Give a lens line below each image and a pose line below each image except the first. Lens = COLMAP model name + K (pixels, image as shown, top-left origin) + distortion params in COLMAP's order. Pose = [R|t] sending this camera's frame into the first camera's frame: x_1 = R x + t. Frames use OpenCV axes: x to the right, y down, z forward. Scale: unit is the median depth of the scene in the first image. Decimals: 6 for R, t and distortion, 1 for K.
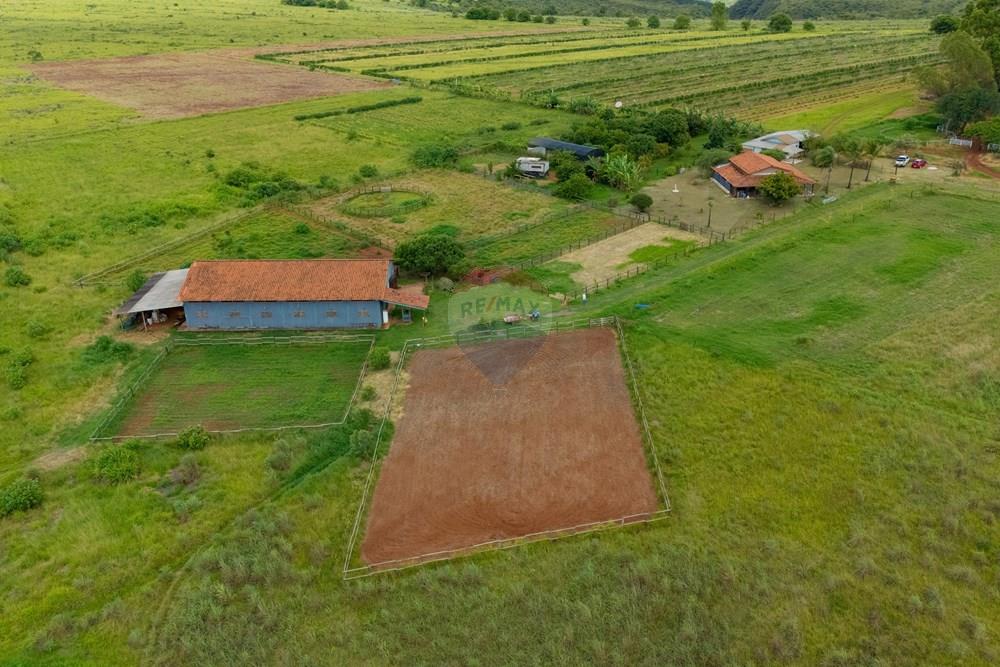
lens RADIAL K [[867.5, 0, 500.0], [0, 867.5, 333.5], [0, 0, 1]] dist [0.087507, -0.104399]
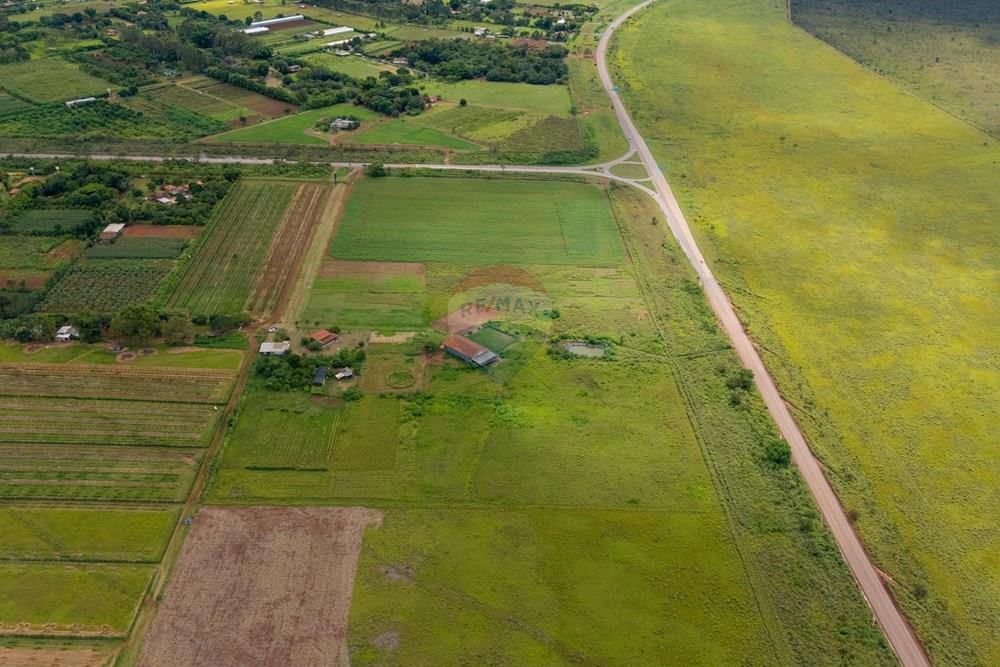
lens RADIAL K [[867.5, 0, 500.0], [0, 867.5, 333.5], [0, 0, 1]] dist [0.087507, -0.104399]
pose [[-0.742346, -0.314307, 0.591721, -2.573388], [0.302516, 0.630770, 0.714572, -2.791921], [-0.597835, 0.709464, -0.373167, 2.147553]]
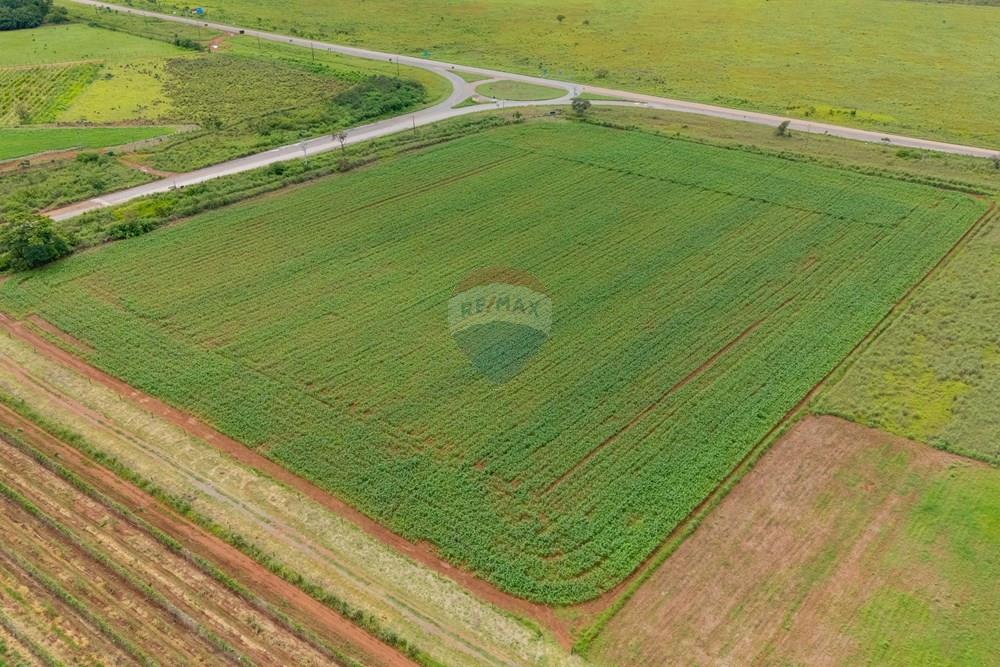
lens RADIAL K [[867.5, 0, 500.0], [0, 867.5, 333.5], [0, 0, 1]] dist [0.087507, -0.104399]
pose [[-0.983351, 0.108069, -0.146088, 1.182365], [-0.055372, 0.587499, 0.807328, -0.855008], [0.173074, 0.801976, -0.571734, 0.919999]]
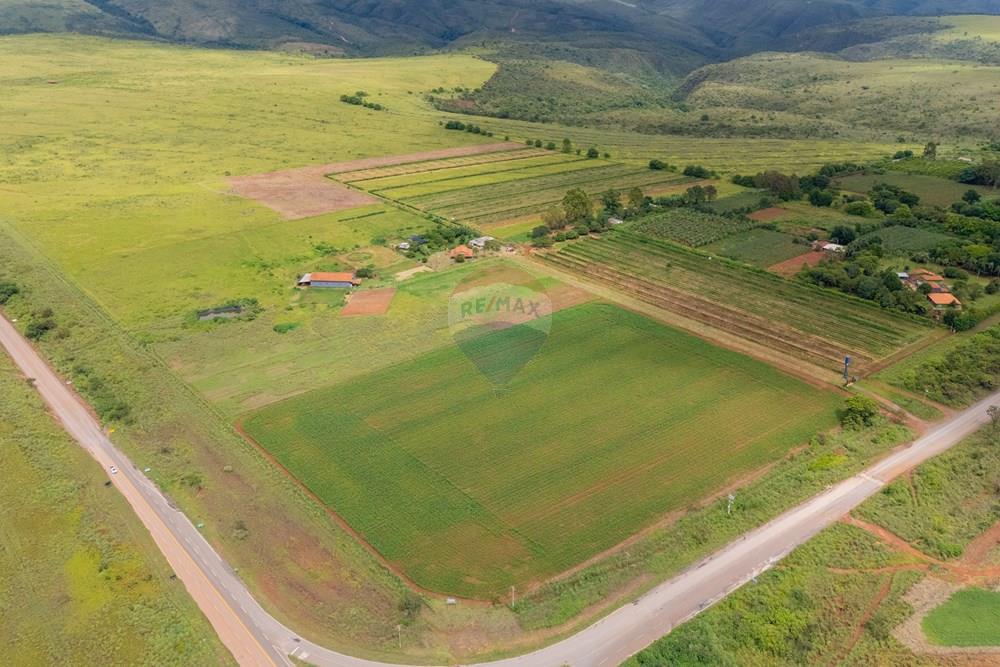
lens RADIAL K [[867.5, 0, 500.0], [0, 867.5, 333.5], [0, 0, 1]] dist [0.087507, -0.104399]
pose [[0.997671, 0.038668, -0.056187, 0.793334], [-0.038951, 0.999233, -0.003958, 0.192497], [0.055991, 0.006137, 0.998412, -3.069757]]
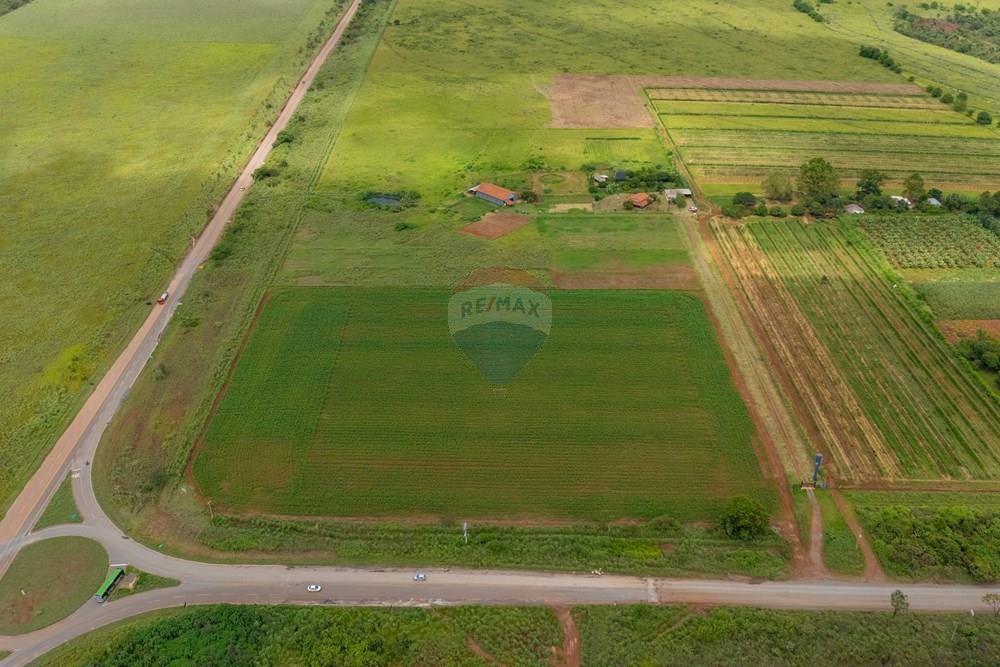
lens RADIAL K [[867.5, 0, 500.0], [0, 867.5, 333.5], [0, 0, 1]] dist [0.087507, -0.104399]
pose [[0.729736, 0.370121, -0.574888, 2.408035], [-0.293926, 0.928971, 0.224990, -0.357280], [0.617328, 0.004791, 0.786692, -2.359217]]
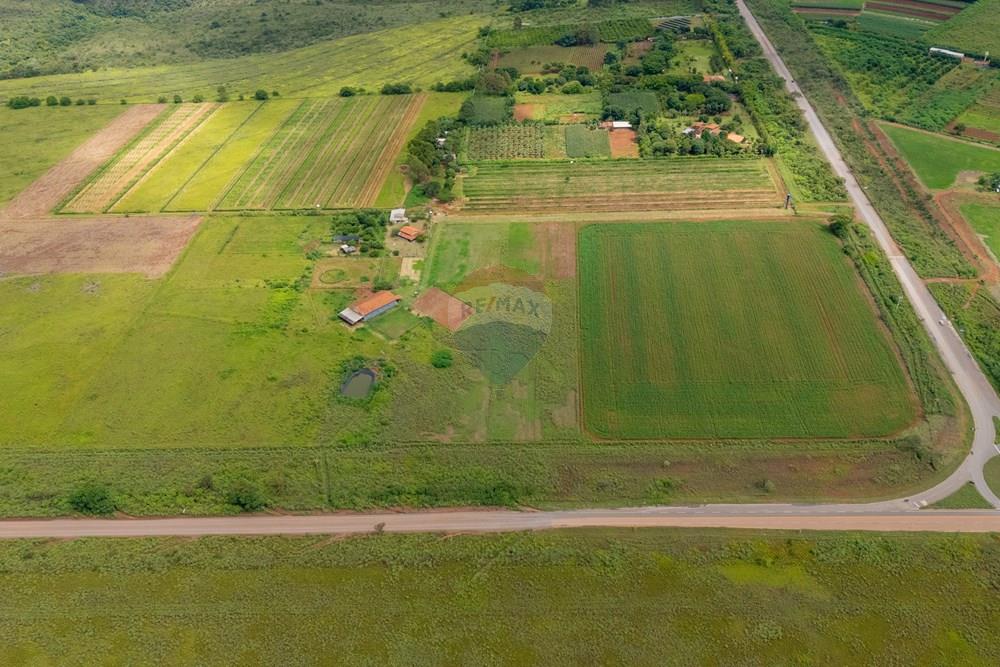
lens RADIAL K [[867.5, 0, 500.0], [0, 867.5, 333.5], [0, 0, 1]] dist [0.087507, -0.104399]
pose [[0.687017, -0.404194, 0.603850, -2.180617], [0.303648, 0.914673, 0.266779, -0.779013], [-0.660156, 0.000076, 0.751129, -2.398967]]
